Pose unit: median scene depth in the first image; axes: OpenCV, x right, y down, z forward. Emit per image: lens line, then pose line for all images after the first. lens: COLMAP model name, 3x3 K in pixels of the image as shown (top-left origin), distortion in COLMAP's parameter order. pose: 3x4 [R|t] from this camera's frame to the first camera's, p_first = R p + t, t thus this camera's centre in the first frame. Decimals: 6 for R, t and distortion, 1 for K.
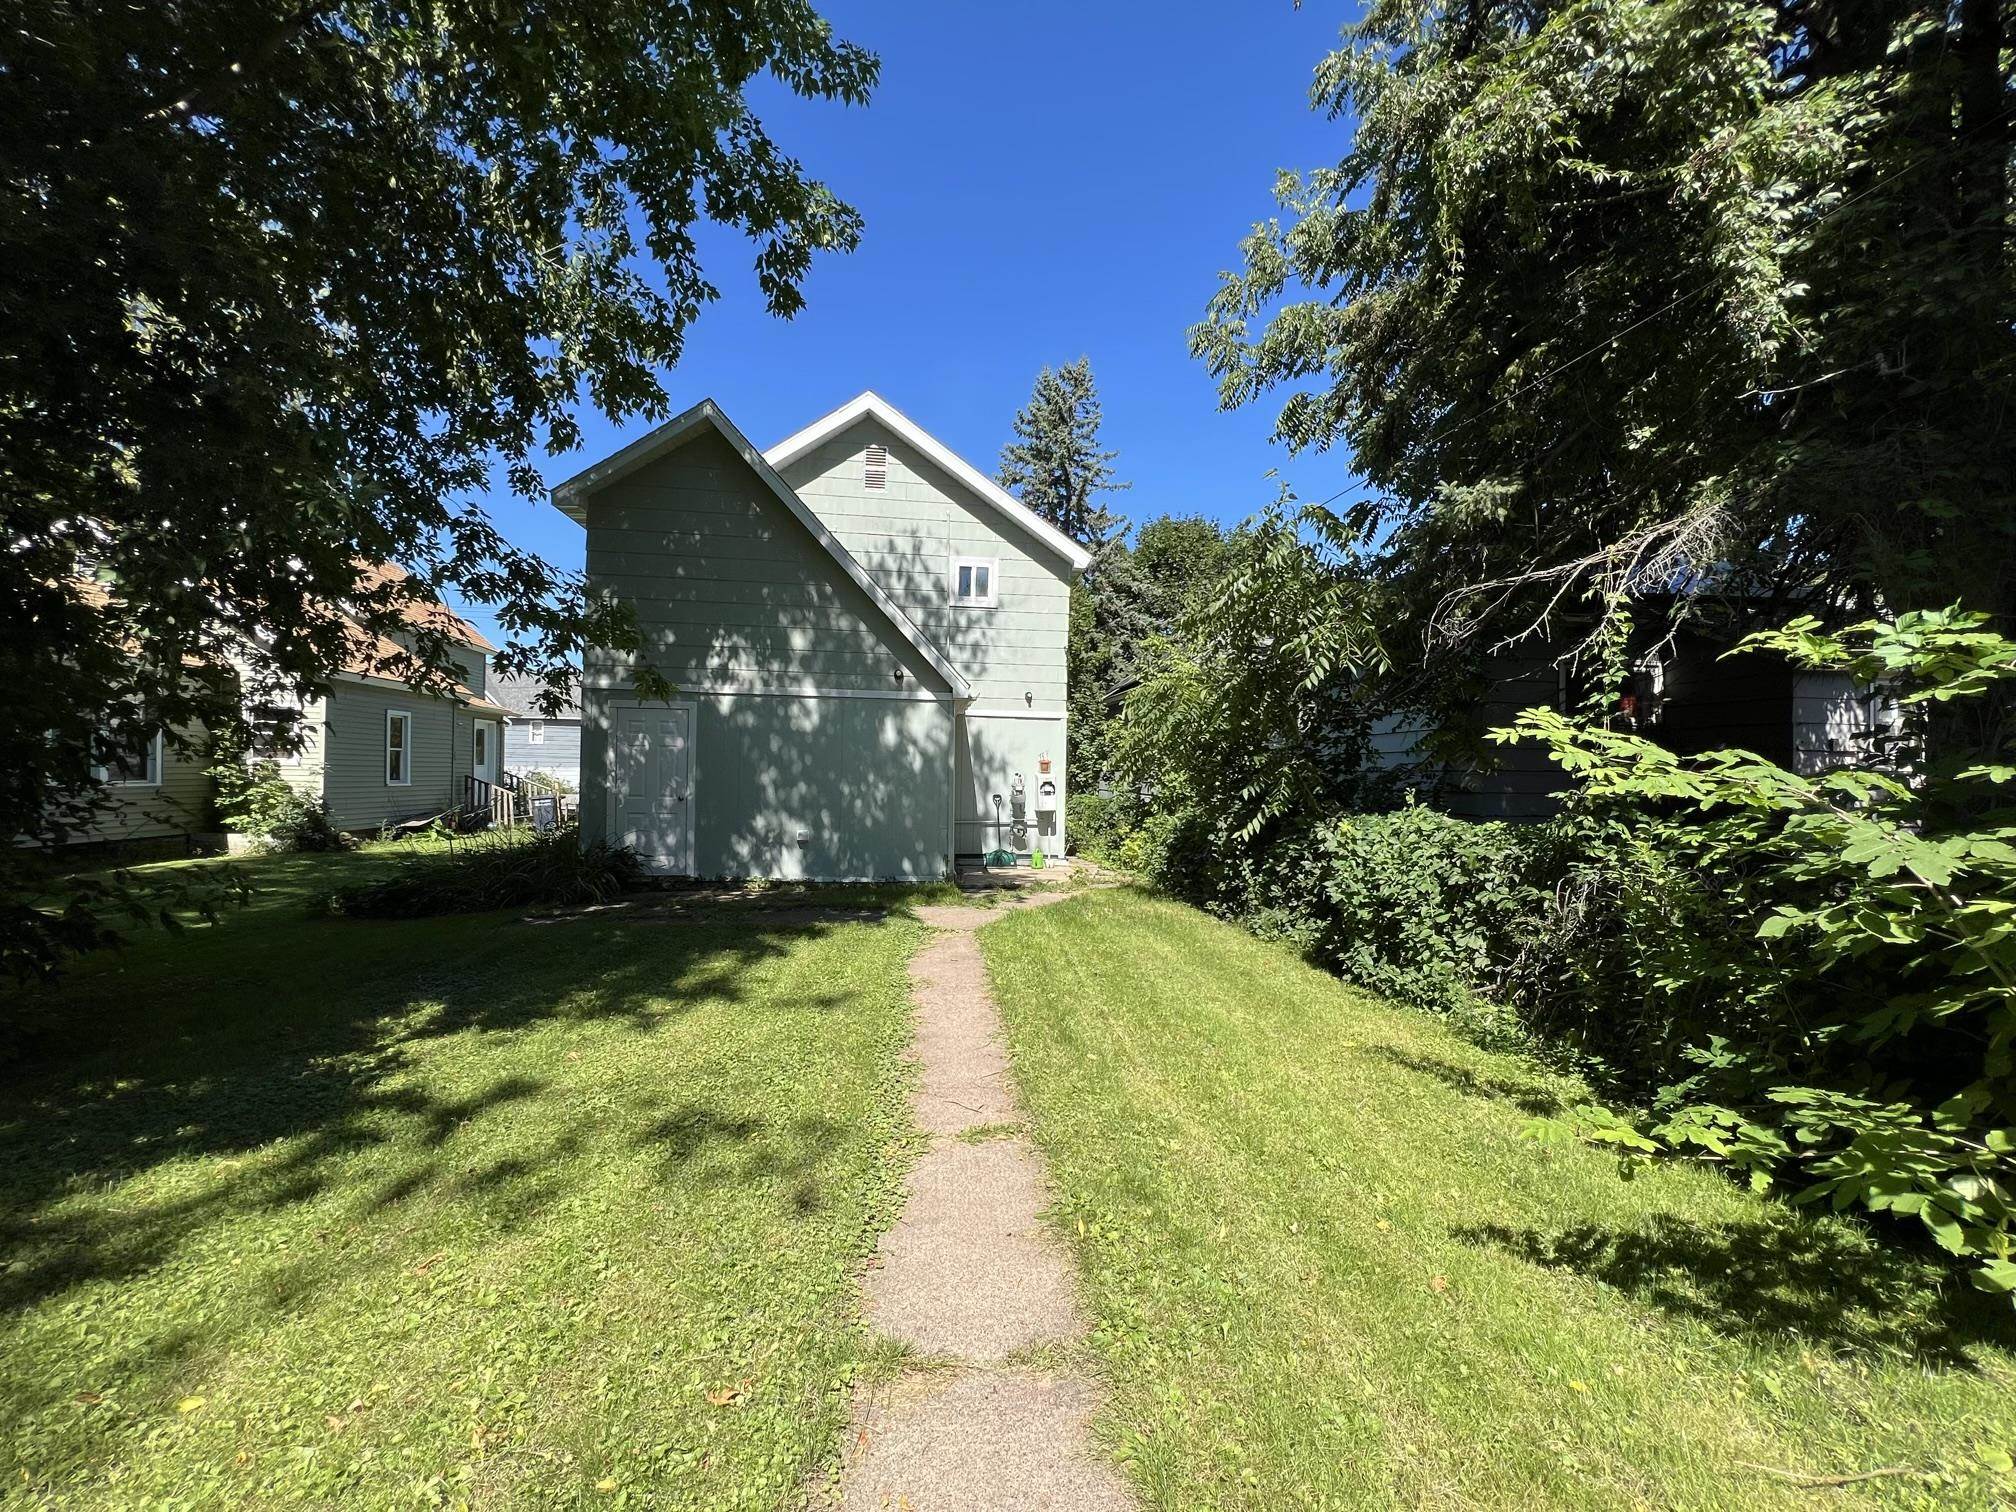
lens RADIAL K [[817.0, 0, 1006.7], [0, 817.0, 752.2], [0, 0, 1]] dist [0.002372, 0.000364]
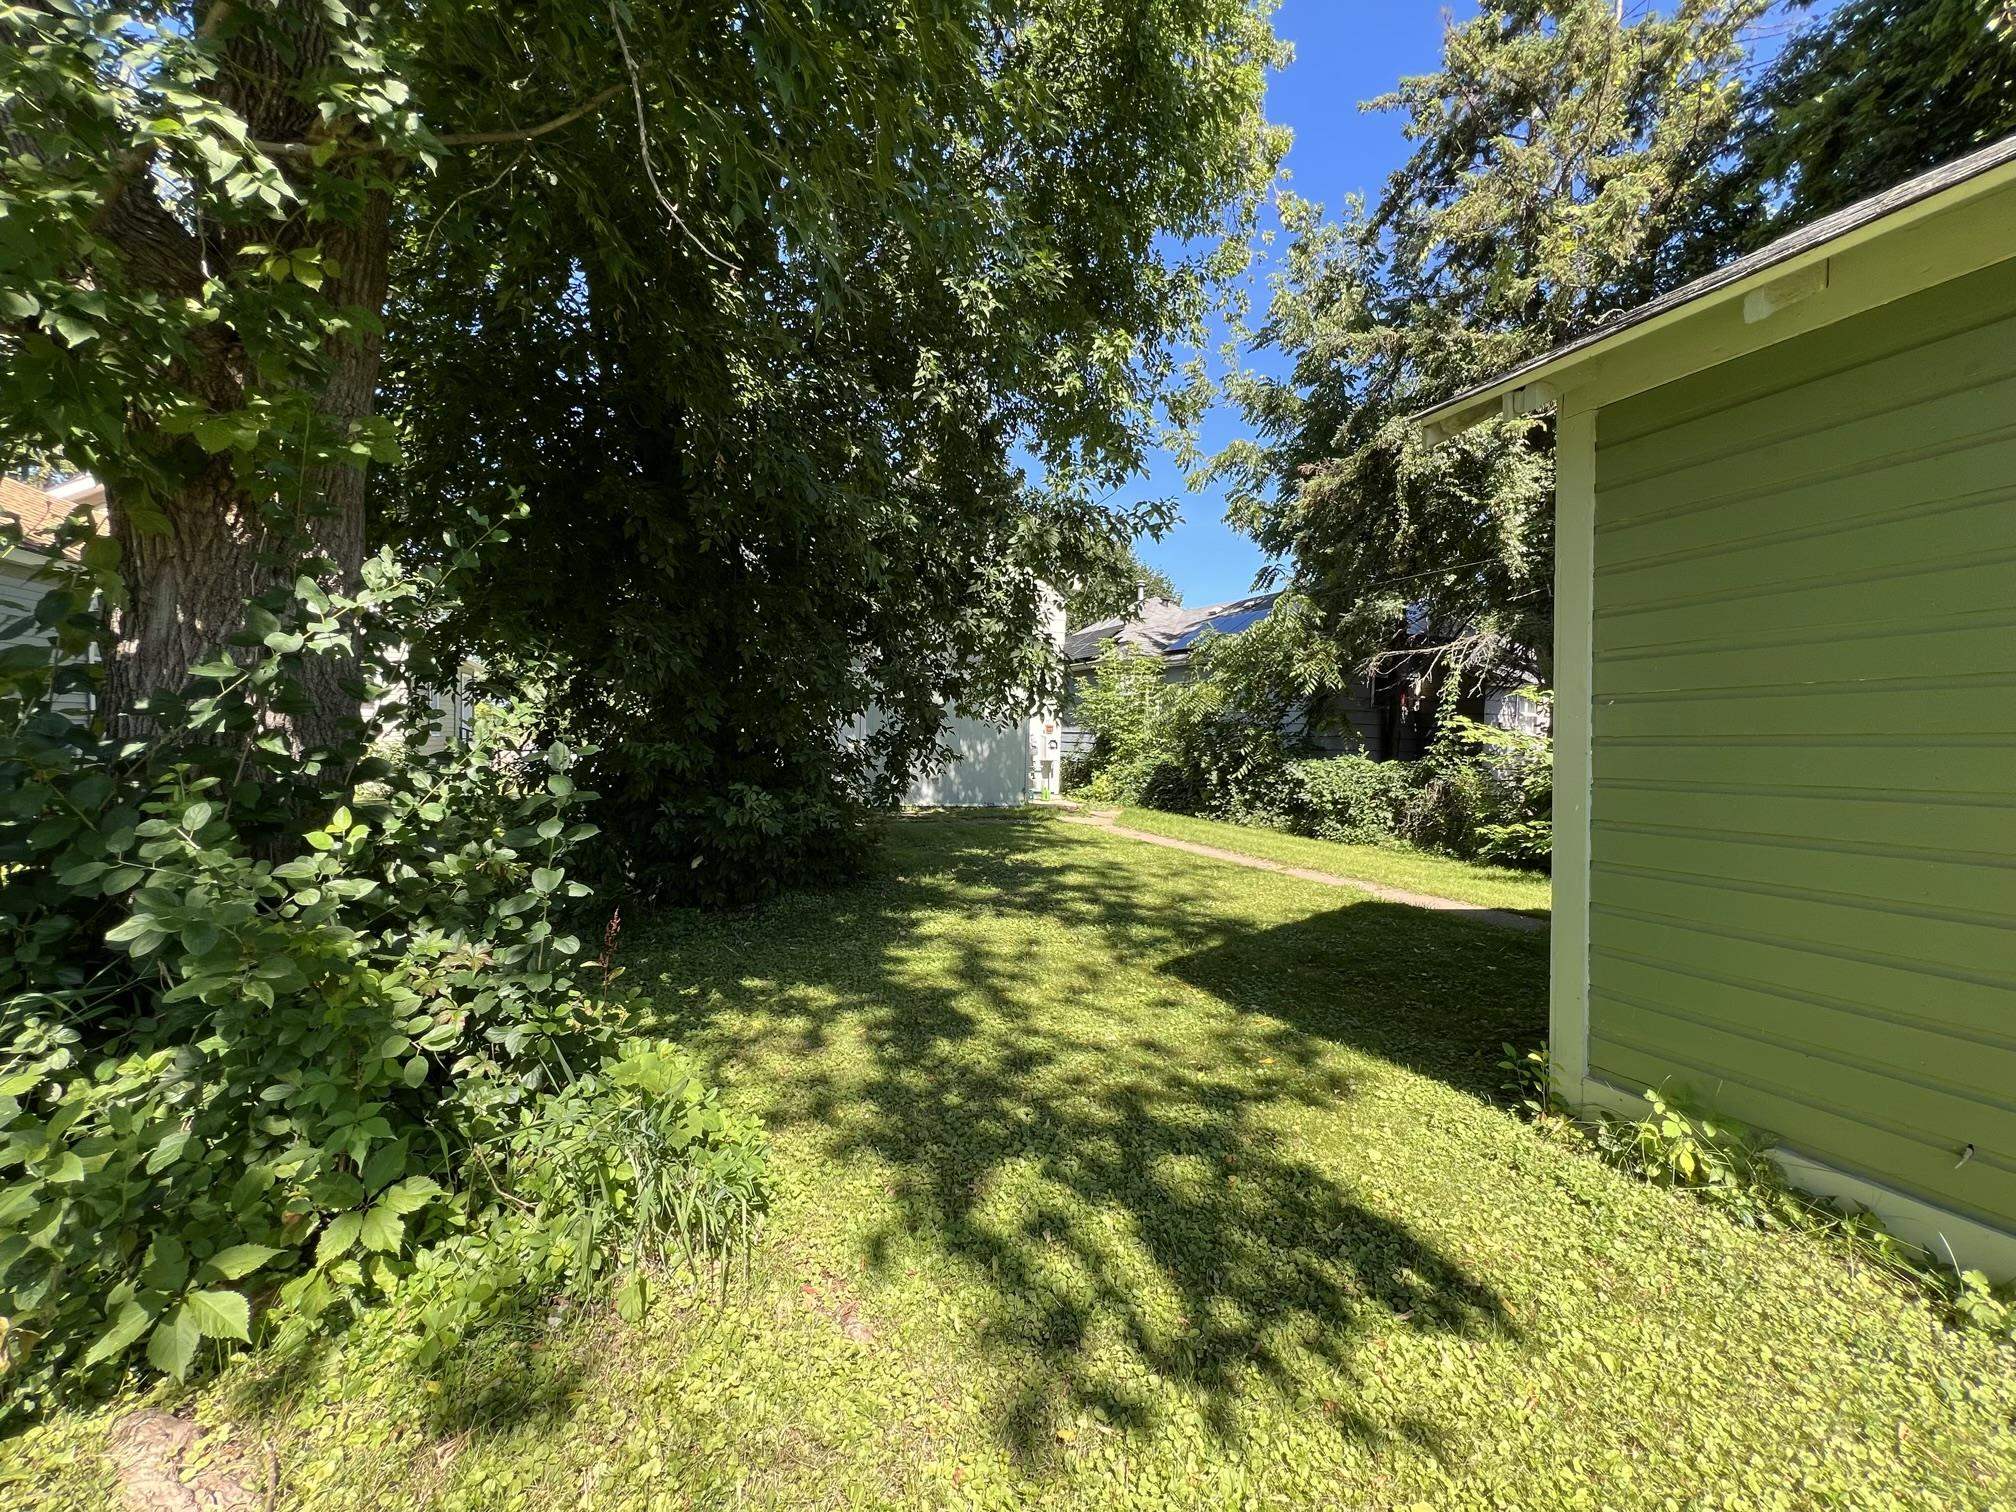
lens RADIAL K [[817.0, 0, 1009.0], [0, 817.0, 754.4], [0, 0, 1]] dist [0.002372, 0.000364]
pose [[0.956420, 0.008706, 0.291865, -1.074781], [-0.023534, 0.998602, 0.047330, -0.010290], [-0.291045, -0.052136, 0.955288, -0.821382]]
